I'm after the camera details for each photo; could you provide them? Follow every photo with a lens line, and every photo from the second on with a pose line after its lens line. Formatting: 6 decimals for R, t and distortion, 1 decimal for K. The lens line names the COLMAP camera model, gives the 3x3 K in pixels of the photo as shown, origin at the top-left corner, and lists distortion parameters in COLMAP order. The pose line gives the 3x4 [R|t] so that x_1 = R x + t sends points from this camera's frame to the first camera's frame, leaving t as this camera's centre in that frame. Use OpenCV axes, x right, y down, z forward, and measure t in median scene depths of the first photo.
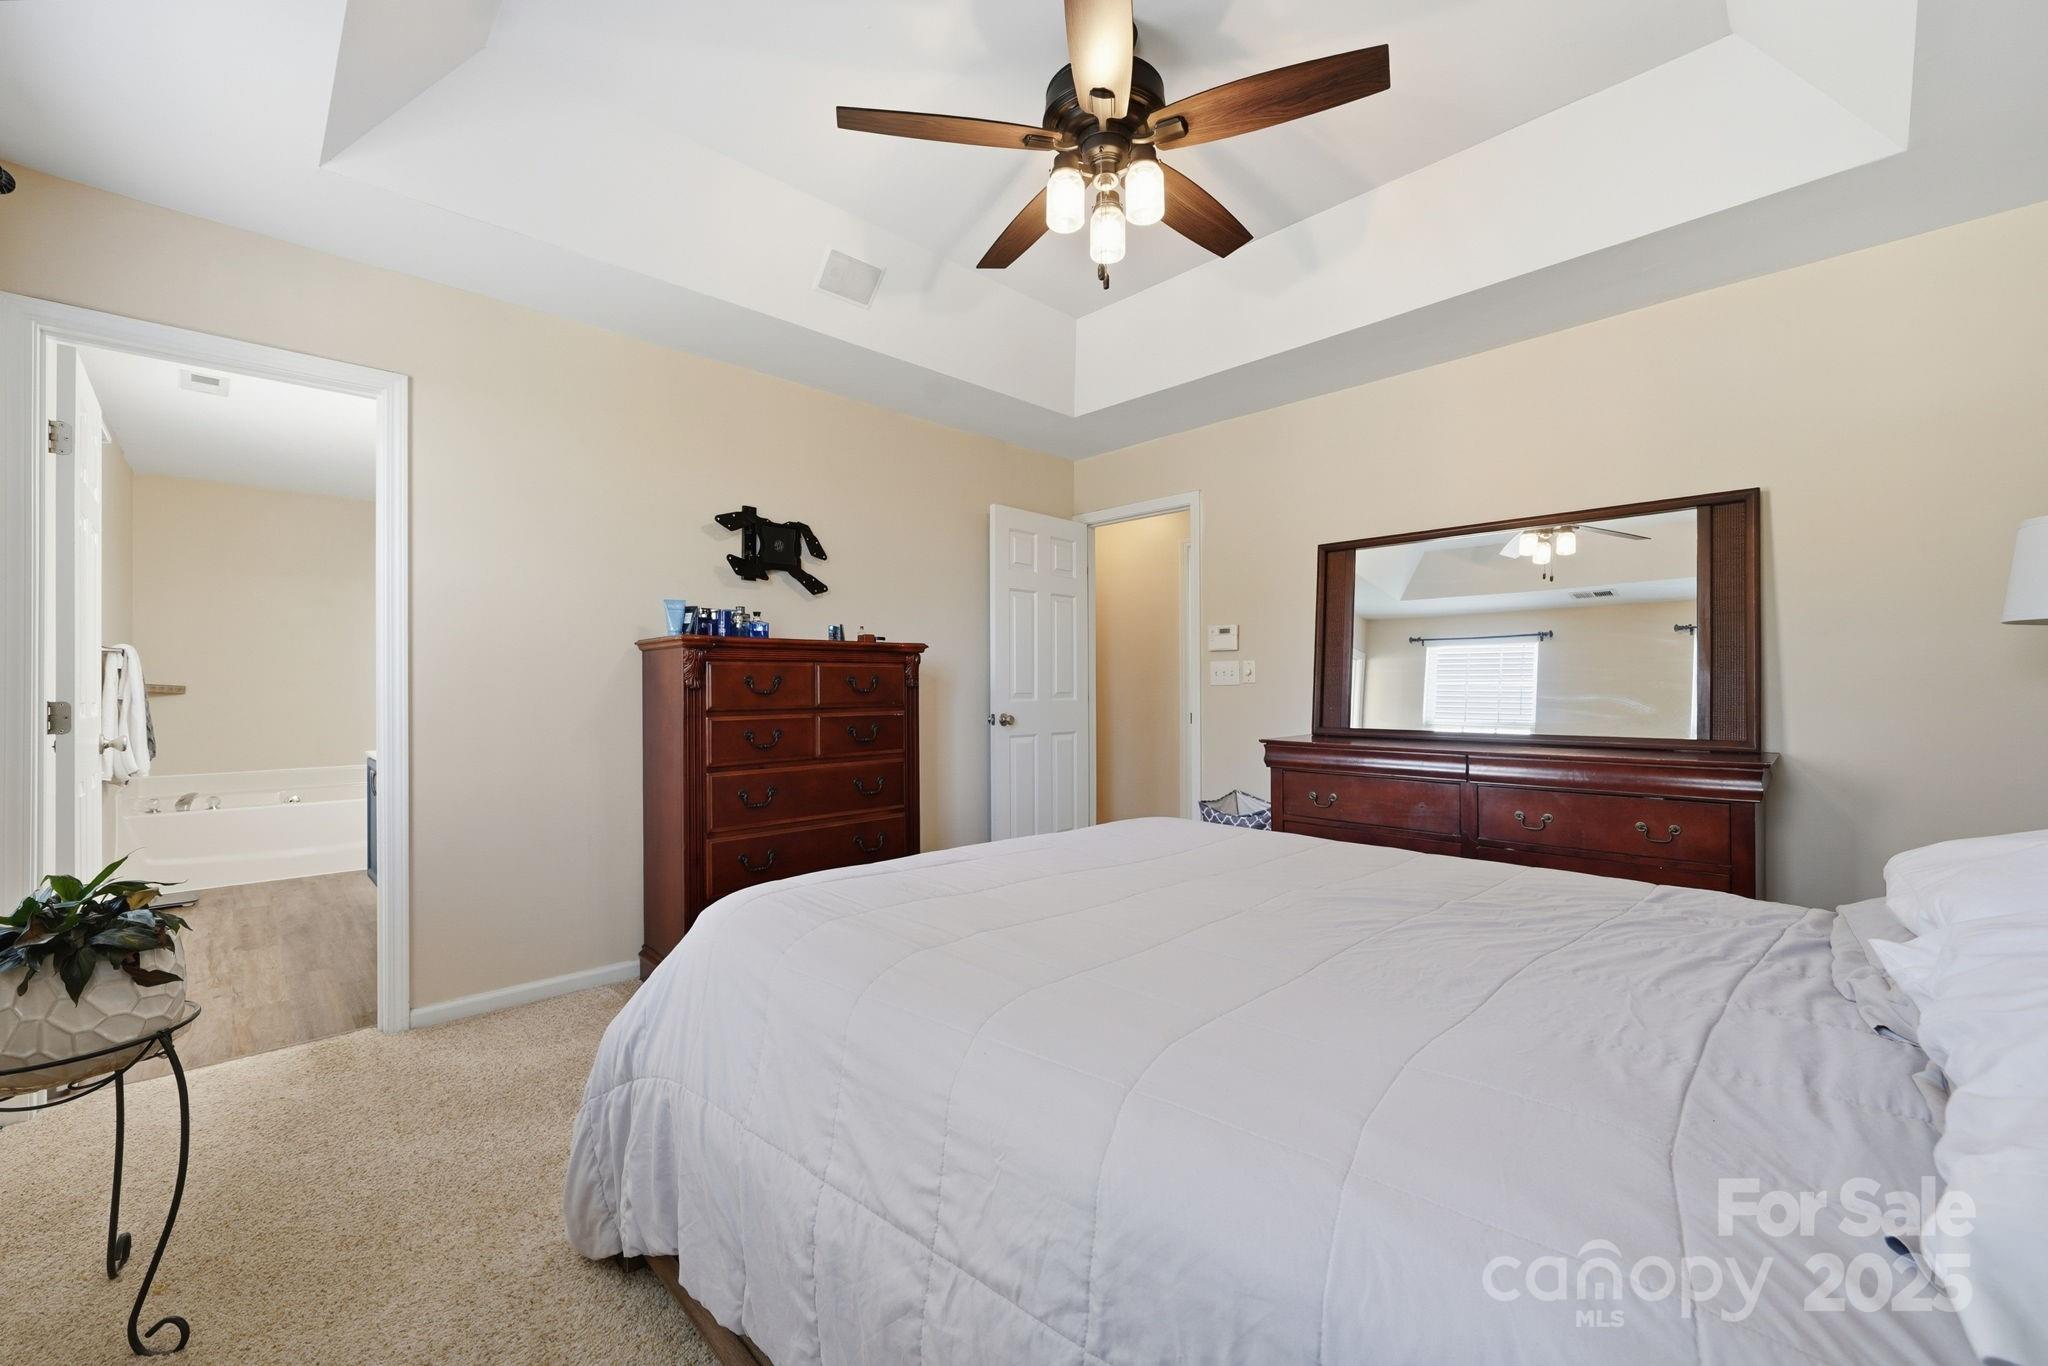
lens RADIAL K [[844.6, 0, 1024.0], [0, 844.6, 683.0], [0, 0, 1]] dist [-0.000906, 0.000009]
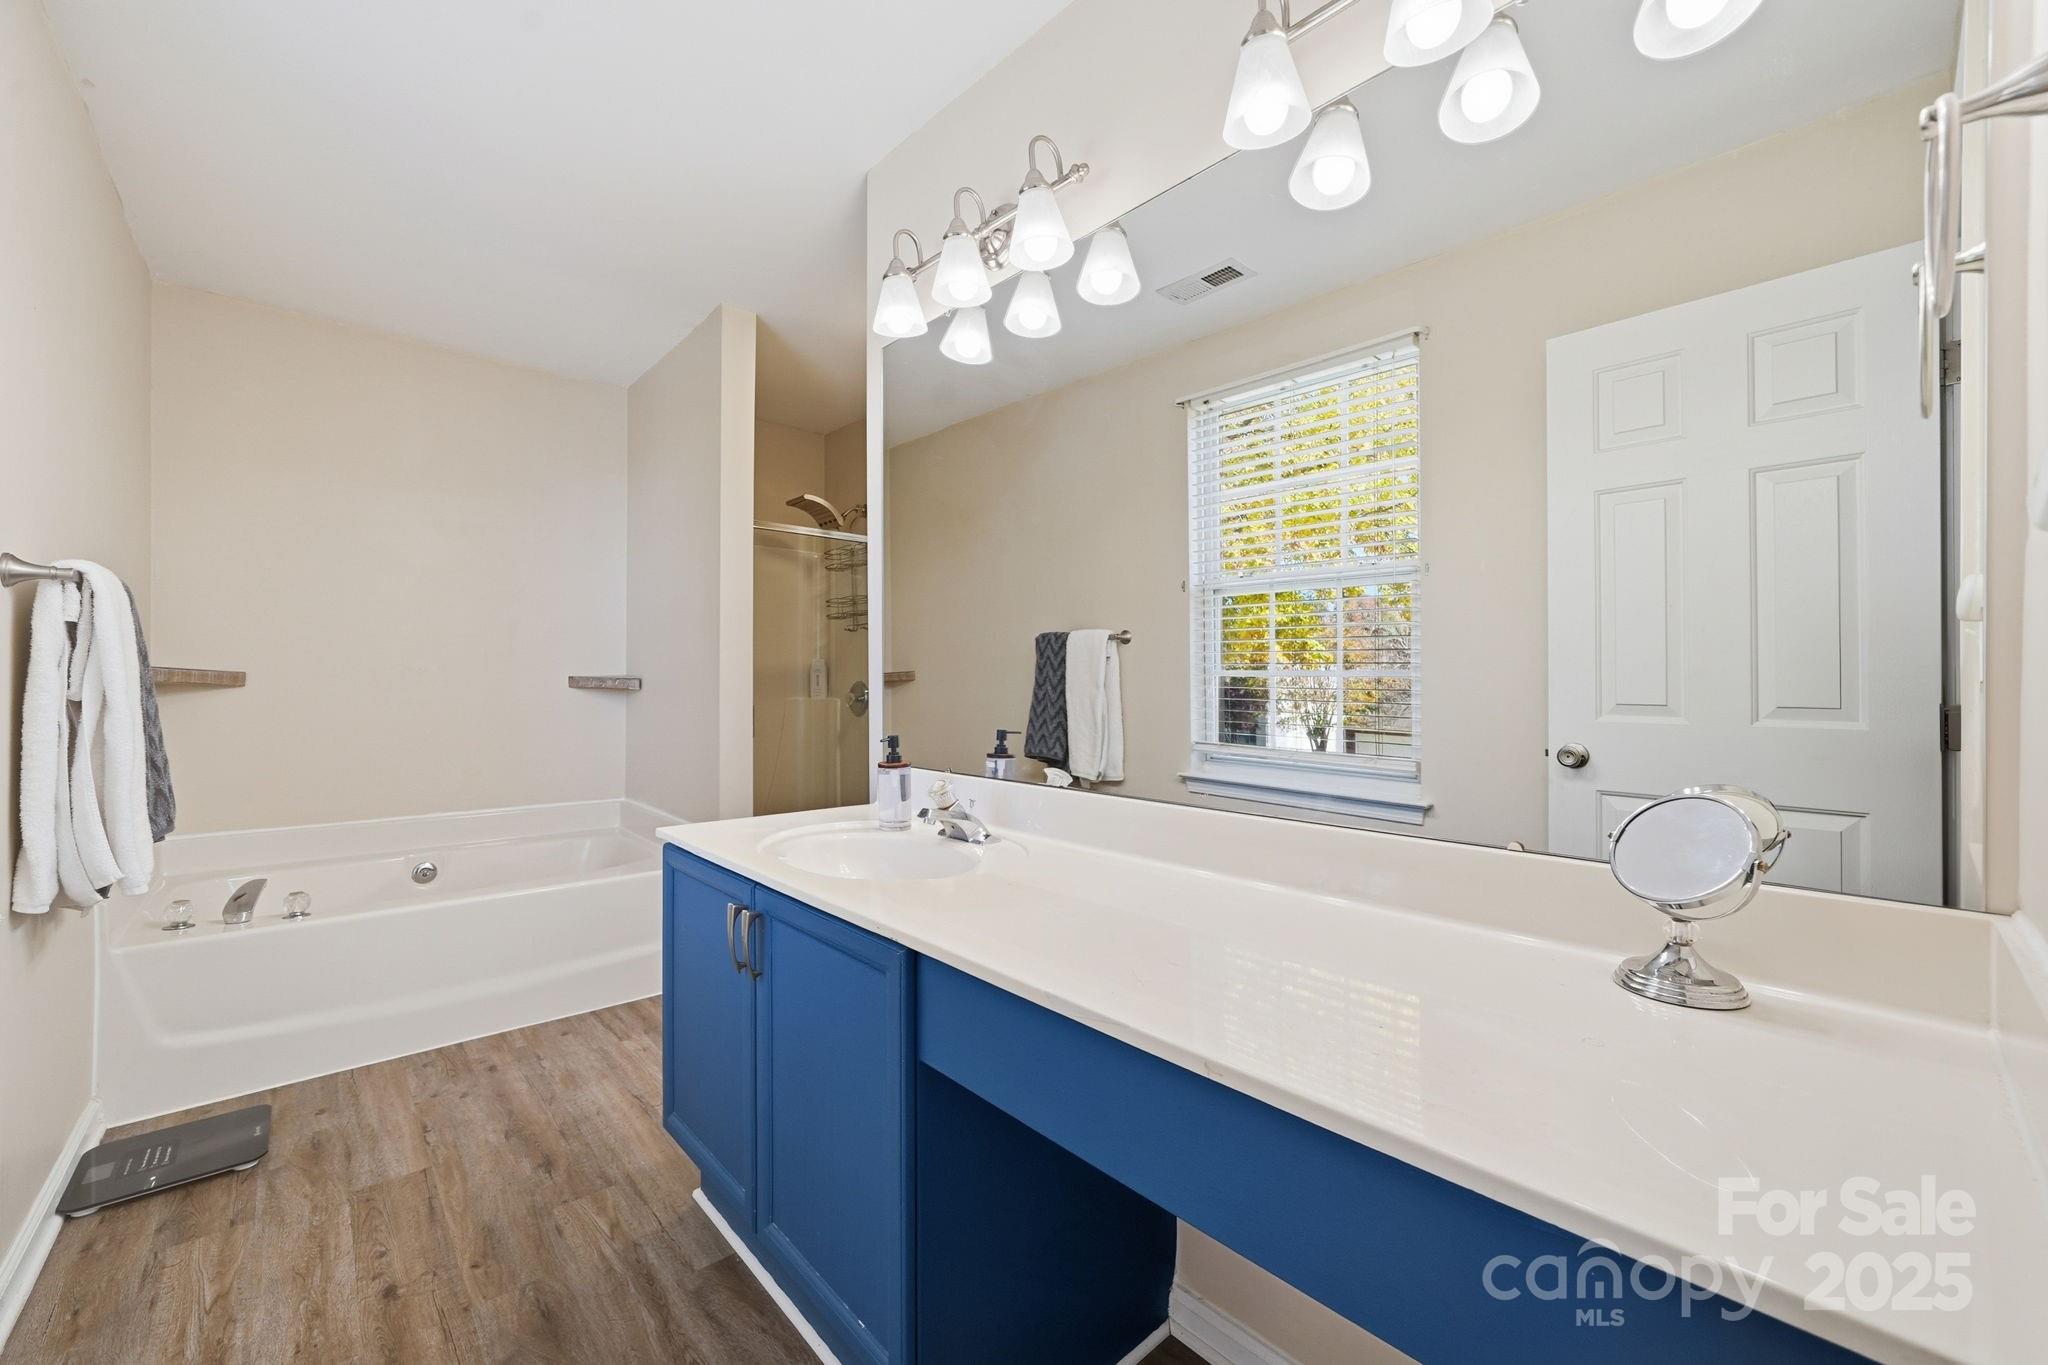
lens RADIAL K [[818.3, 0, 1024.0], [0, 818.3, 682.5], [0, 0, 1]] dist [0.009142, 0.000213]
pose [[0.999422, 0.007834, -0.033084, -0.569044], [-0.007702, 0.999962, 0.004126, 0.005200], [0.033115, -0.003869, 0.999444, 0.580660]]
